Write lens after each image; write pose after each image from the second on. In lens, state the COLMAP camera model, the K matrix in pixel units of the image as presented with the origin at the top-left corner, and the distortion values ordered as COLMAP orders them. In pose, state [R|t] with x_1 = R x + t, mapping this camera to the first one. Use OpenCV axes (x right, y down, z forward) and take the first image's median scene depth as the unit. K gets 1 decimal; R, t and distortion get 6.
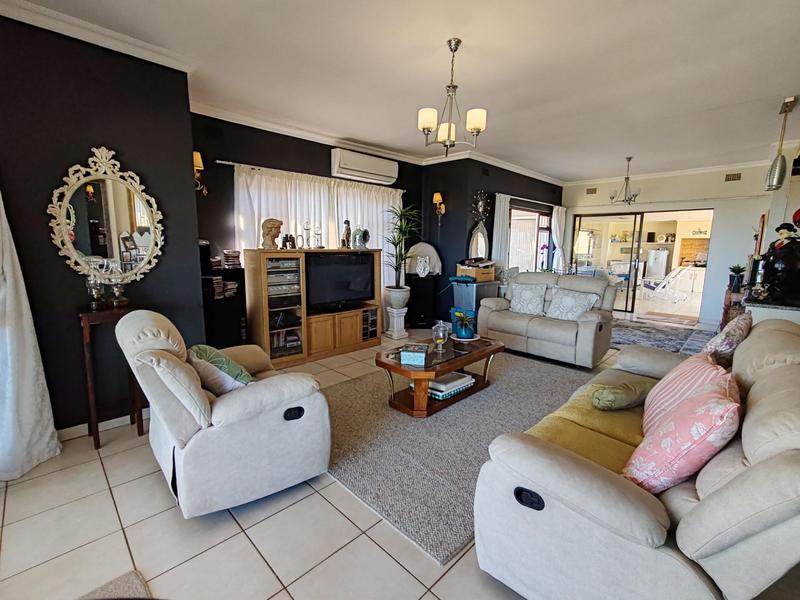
lens RADIAL K [[362.6, 0, 400.0], [0, 362.6, 300.0], [0, 0, 1]] dist [-0.000573, 0.000393]
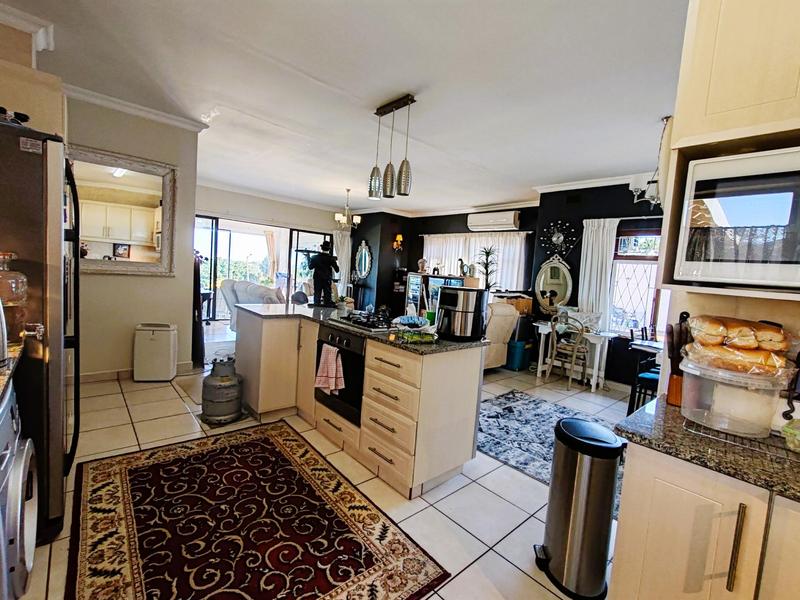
lens RADIAL K [[362.6, 0, 400.0], [0, 362.6, 300.0], [0, 0, 1]] dist [-0.000573, 0.000393]
pose [[-0.061759, 0.069222, -0.995688, 1.416645], [-0.230228, 0.969701, 0.081696, -0.116628], [0.971175, 0.234281, -0.043950, 0.861318]]
